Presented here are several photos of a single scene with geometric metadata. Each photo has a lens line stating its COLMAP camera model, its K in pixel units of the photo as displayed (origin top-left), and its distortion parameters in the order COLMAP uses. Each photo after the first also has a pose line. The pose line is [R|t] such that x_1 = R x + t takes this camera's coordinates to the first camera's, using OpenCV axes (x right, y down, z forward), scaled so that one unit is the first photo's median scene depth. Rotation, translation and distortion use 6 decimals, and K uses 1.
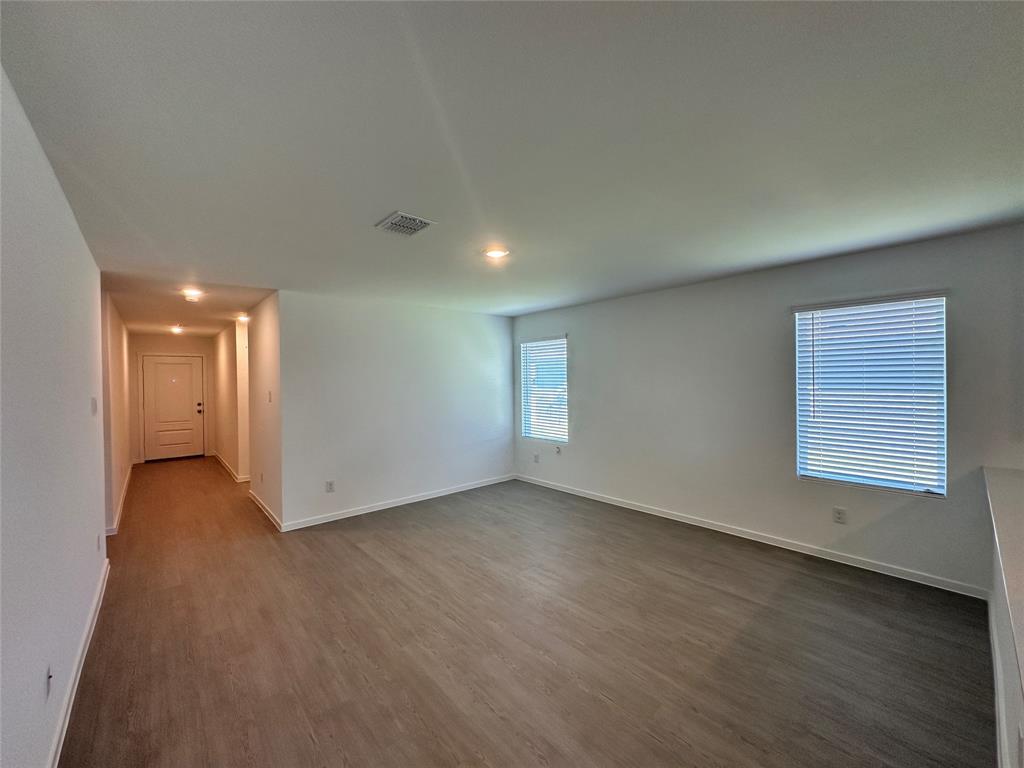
lens RADIAL K [[407.6, 0, 512.4], [0, 407.6, 382.4], [0, 0, 1]] dist [-0.003614, 0.000432]
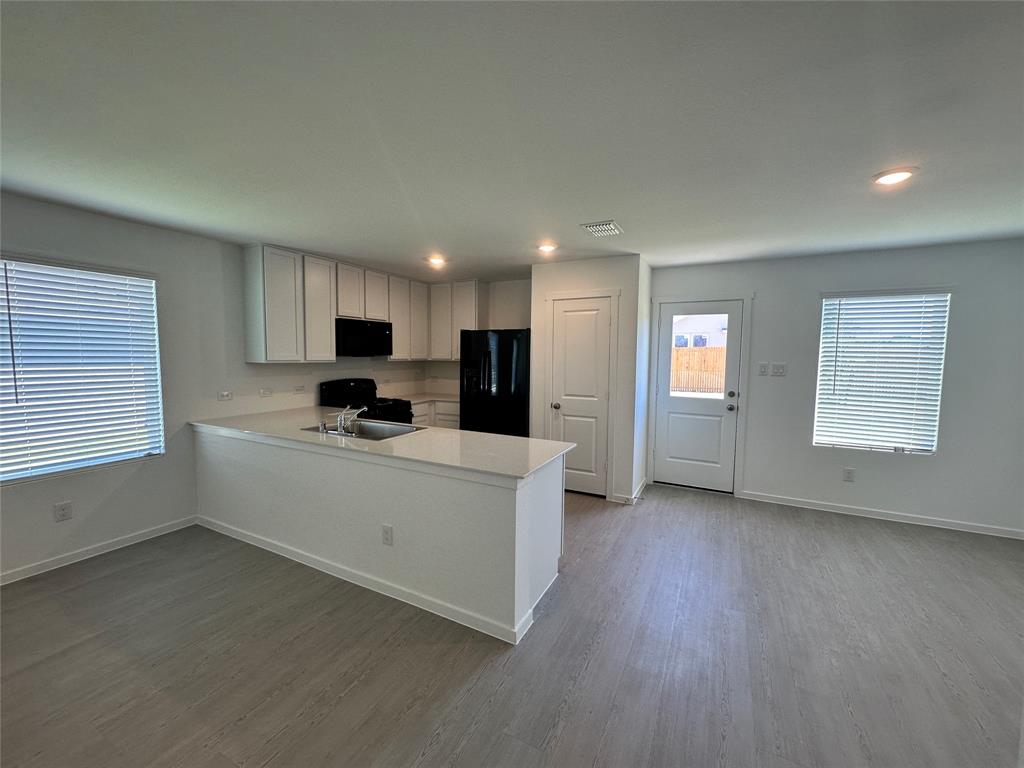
lens RADIAL K [[407.6, 0, 512.2], [0, 407.6, 384.8], [0, 0, 1]] dist [-0.003614, 0.000432]
pose [[-0.360079, -0.063324, 0.930770, -0.270007], [0.003176, 0.997605, 0.069100, 0.004167], [-0.932916, 0.027838, -0.359015, 0.361652]]
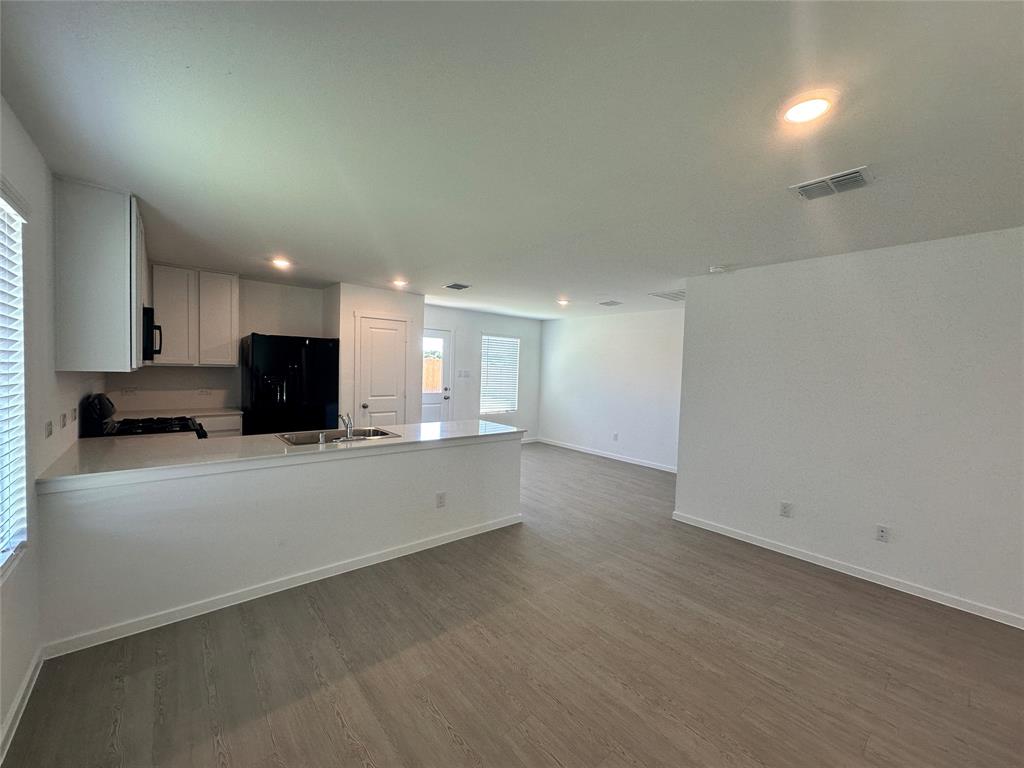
lens RADIAL K [[407.6, 0, 513.0], [0, 407.6, 384.0], [0, 0, 1]] dist [-0.003614, 0.000432]
pose [[-0.999596, -0.021142, 0.018970, 0.232408], [-0.020190, 0.998592, 0.049051, -0.007482], [-0.019981, 0.048648, -0.998616, 1.194078]]
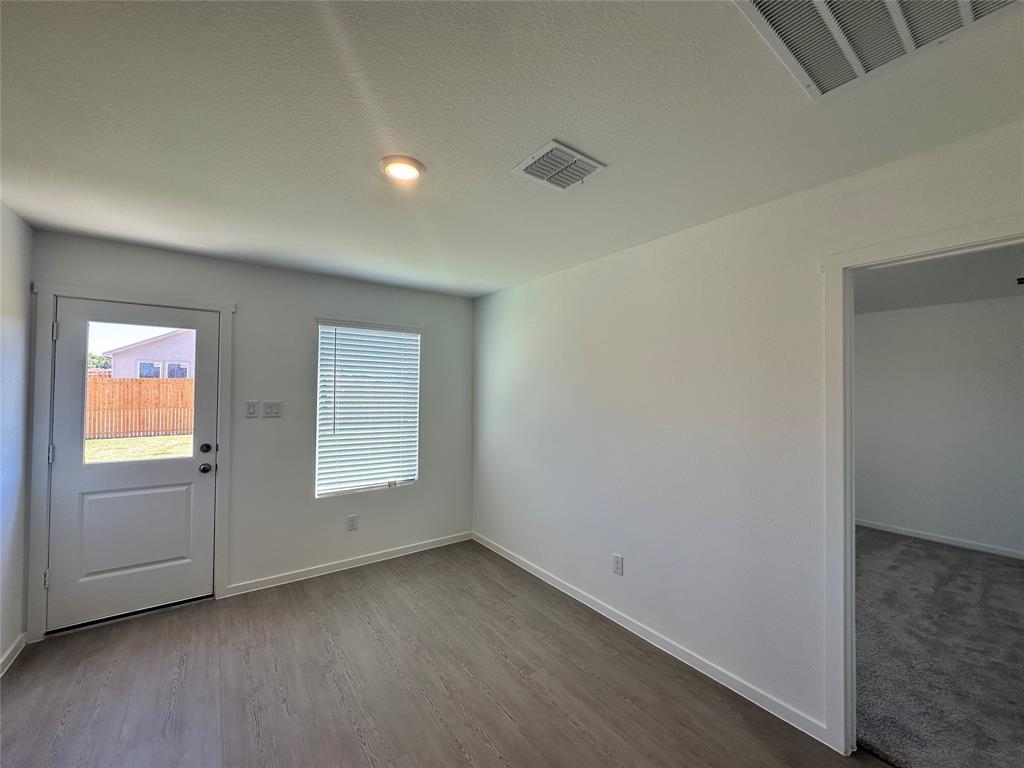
lens RADIAL K [[407.6, 0, 511.7], [0, 407.6, 385.0], [0, 0, 1]] dist [-0.003614, 0.000432]
pose [[-0.995756, 0.003168, 0.091974, -0.081102], [0.002492, 0.999969, -0.007464, -0.000854], [-0.091994, -0.007203, -0.995733, 0.095876]]
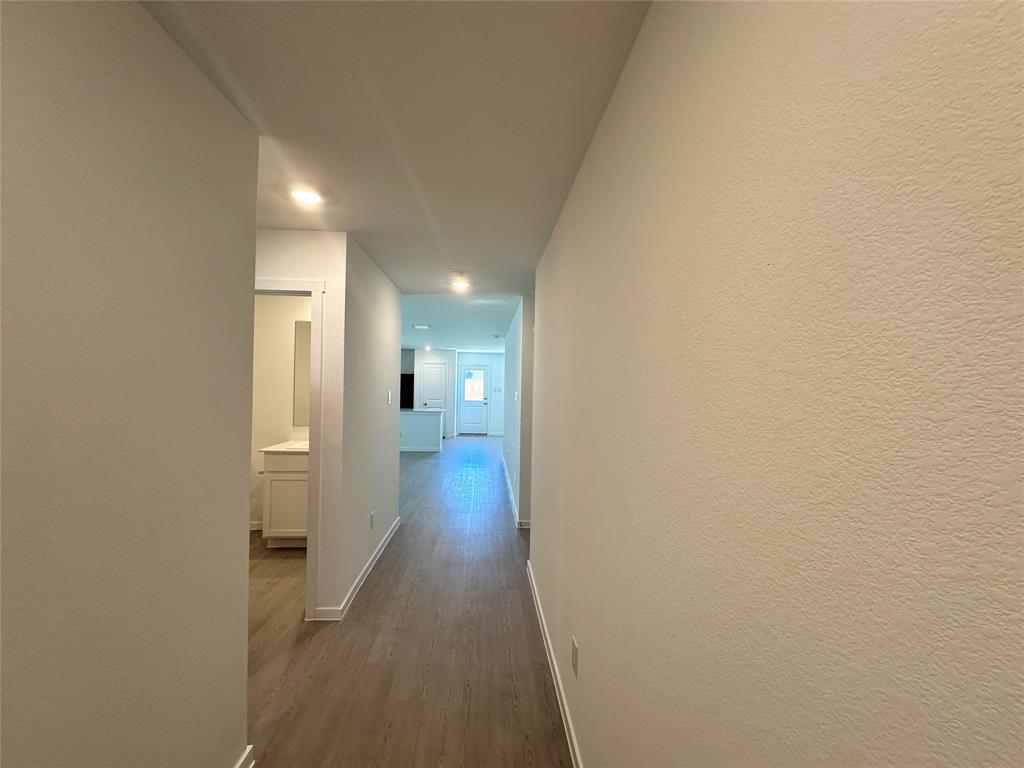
lens RADIAL K [[407.6, 0, 509.4], [0, 407.6, 383.2], [0, 0, 1]] dist [-0.003614, 0.000432]
pose [[-0.786237, 0.012461, 0.617799, -1.590788], [0.000422, 0.999807, -0.019630, 0.051960], [-0.617924, -0.015173, -0.786091, 1.814430]]
